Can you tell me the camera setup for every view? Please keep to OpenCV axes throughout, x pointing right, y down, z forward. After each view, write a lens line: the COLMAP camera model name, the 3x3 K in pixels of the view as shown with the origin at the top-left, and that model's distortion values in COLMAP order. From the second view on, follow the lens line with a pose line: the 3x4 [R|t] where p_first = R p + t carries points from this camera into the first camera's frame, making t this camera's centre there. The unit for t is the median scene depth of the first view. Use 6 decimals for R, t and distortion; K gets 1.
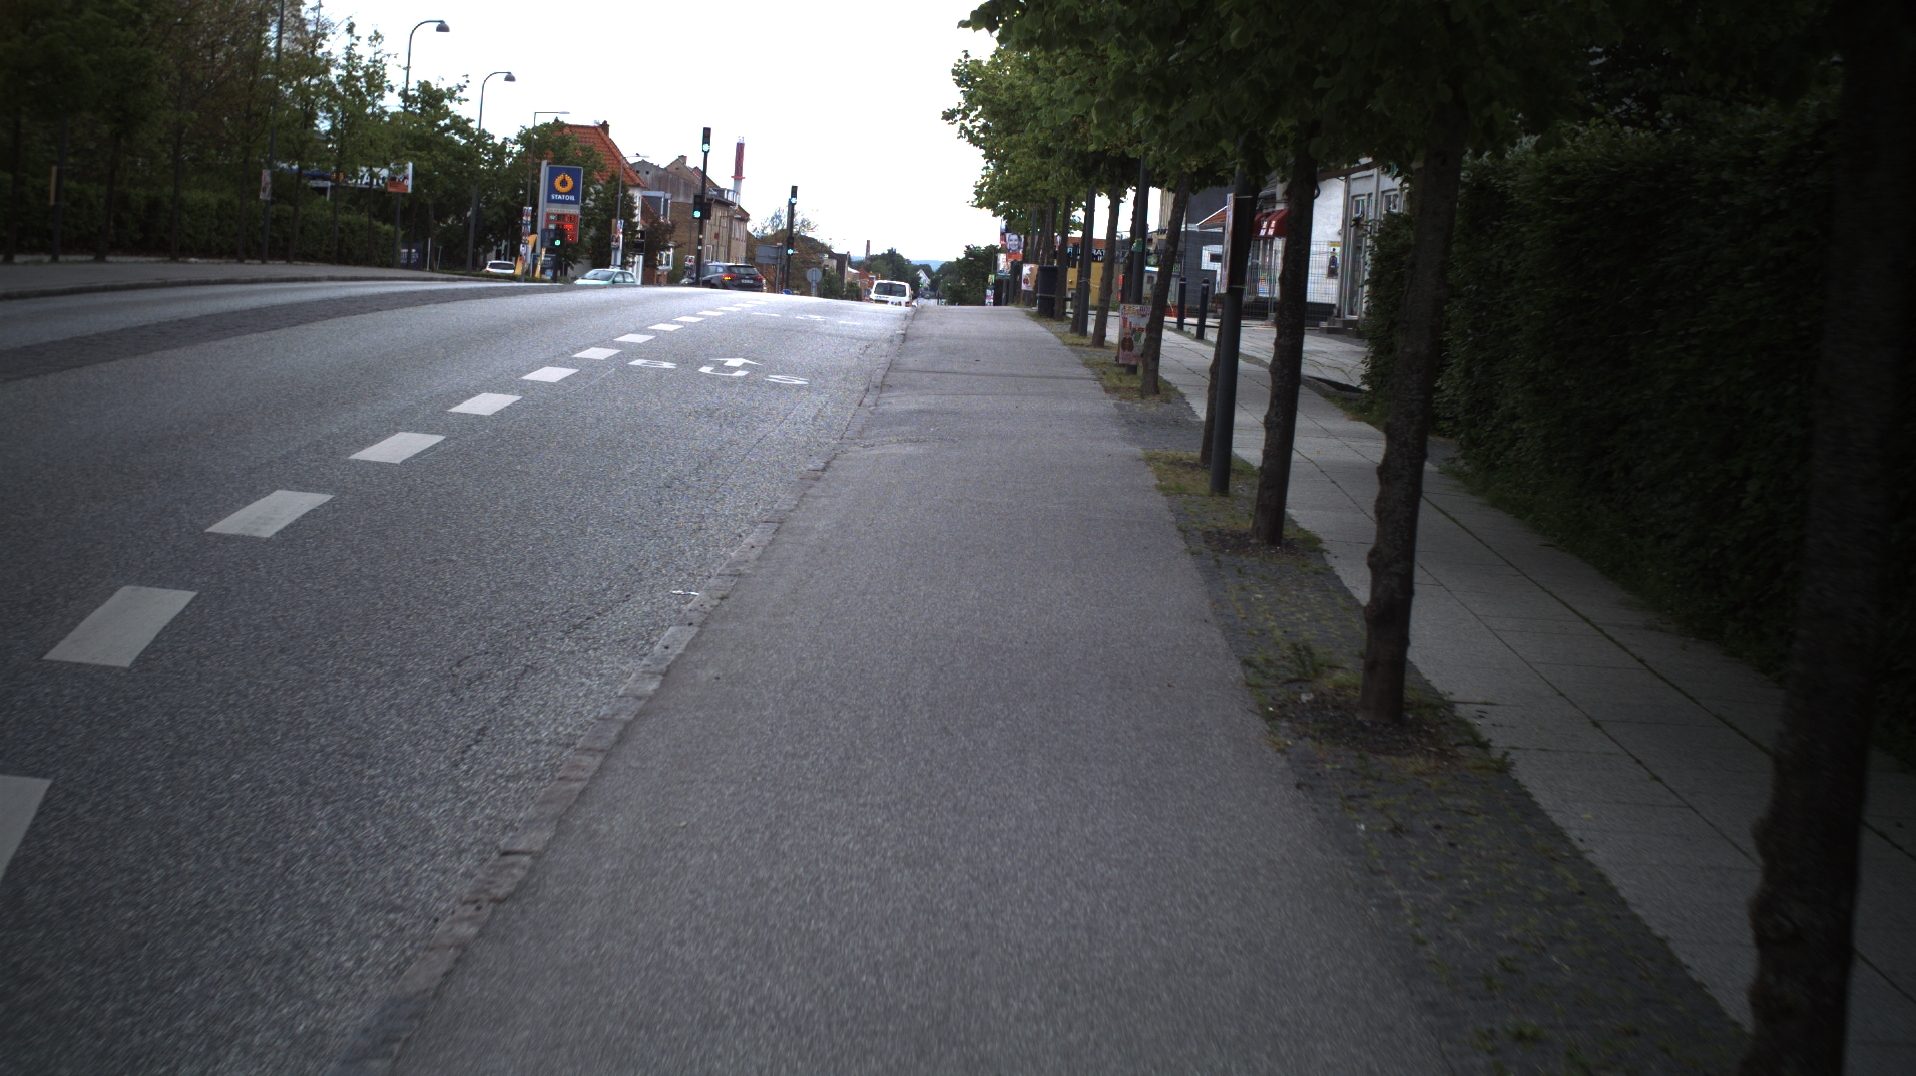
lens RADIAL K [[3288.9, 0, 958.0], [0, 3288.9, 538.0], [0, 0, 1]] dist [-0.305383, 0.493745]
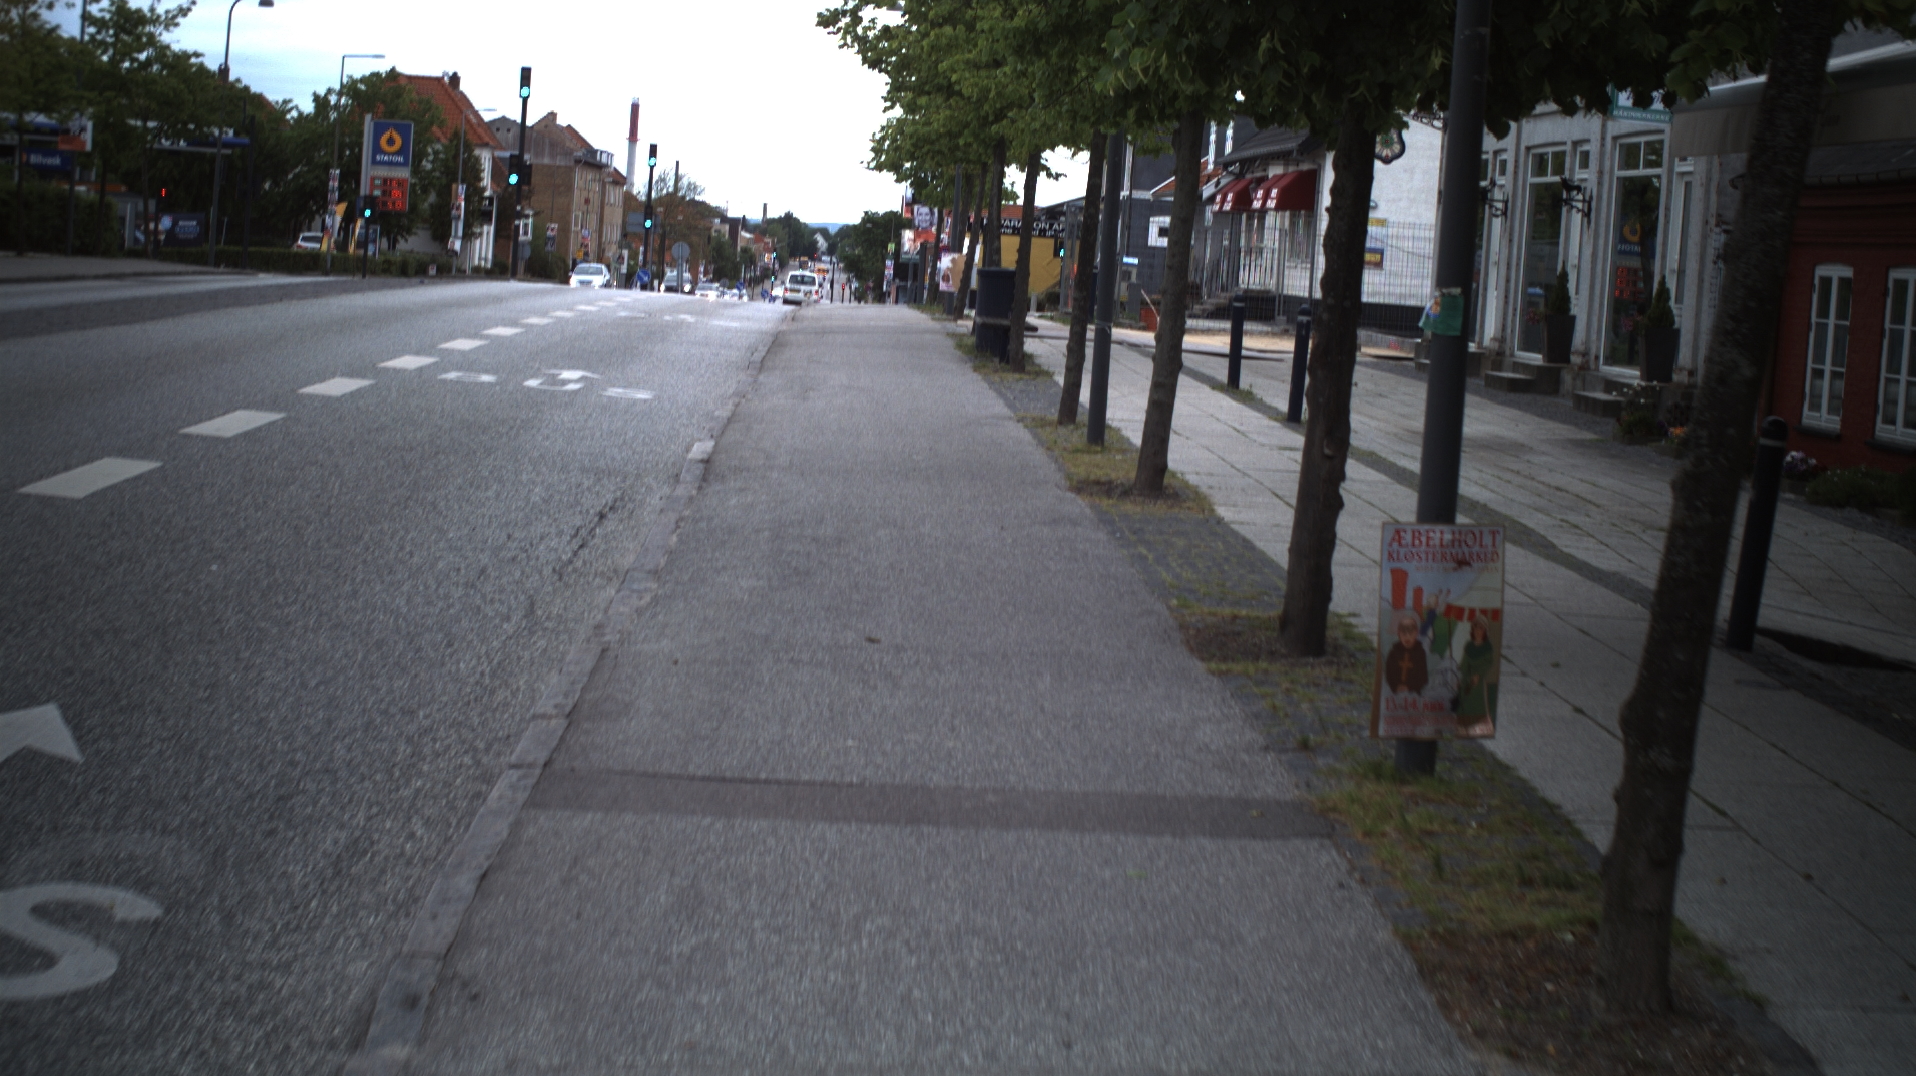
lens RADIAL K [[3288.9, 0, 958.0], [0, 3288.9, 538.0], [0, 0, 1]] dist [-0.305383, 0.493745]
pose [[0.999525, -0.000929, 0.030816, 0.001777], [0.000575, 0.999934, 0.011481, -0.027599], [-0.030825, -0.011458, 0.999459, 0.272268]]
